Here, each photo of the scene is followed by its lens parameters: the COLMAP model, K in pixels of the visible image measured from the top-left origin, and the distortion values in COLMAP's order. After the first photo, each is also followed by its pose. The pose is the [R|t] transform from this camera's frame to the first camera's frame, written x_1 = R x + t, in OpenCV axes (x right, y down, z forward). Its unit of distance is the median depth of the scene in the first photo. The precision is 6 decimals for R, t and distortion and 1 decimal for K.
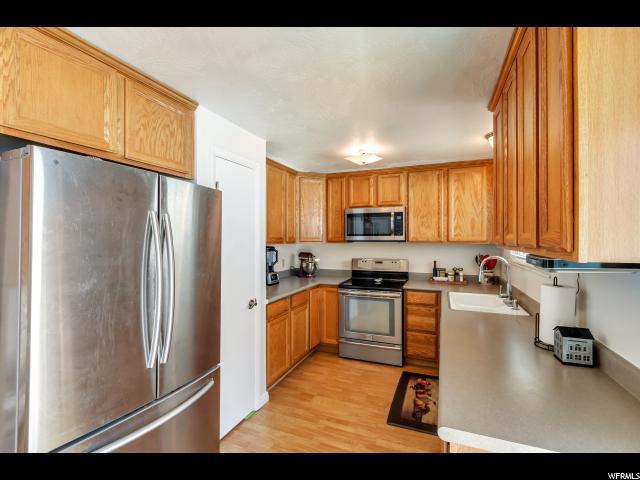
lens RADIAL K [[288.0, 0, 320.1], [0, 288.0, 239.3], [0, 0, 1]] dist [0.002640, -0.000038]
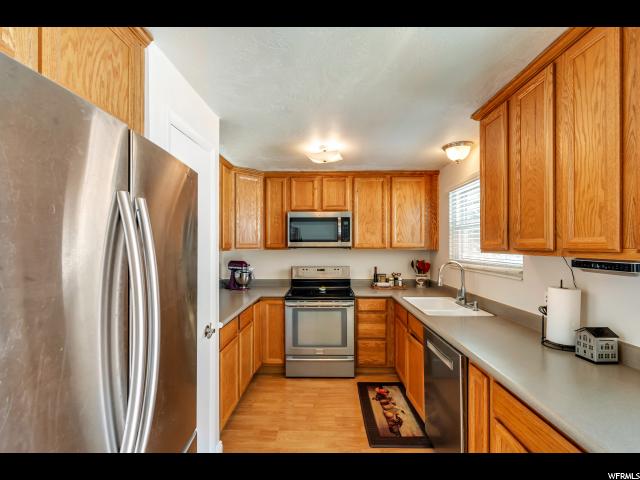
lens RADIAL K [[288.0, 0, 318.9], [0, 288.0, 245.8], [0, 0, 1]] dist [0.002640, -0.000038]
pose [[0.934557, -0.000092, 0.355815, -0.167408], [0.000828, 0.999998, -0.001914, 0.002794], [-0.355814, 0.002083, 0.934555, 0.139039]]
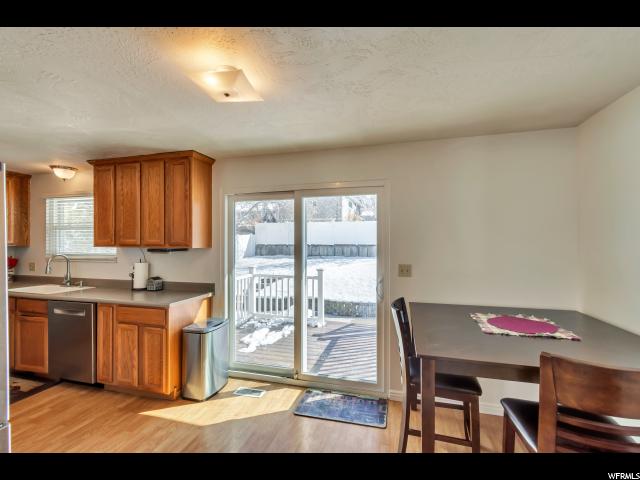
lens RADIAL K [[288.0, 0, 318.6], [0, 288.0, 244.1], [0, 0, 1]] dist [0.002640, -0.000038]
pose [[-0.127858, -0.007134, 0.991767, -0.701022], [0.001620, 0.999971, 0.007402, 0.000515], [-0.991791, 0.002553, -0.127843, -0.046373]]
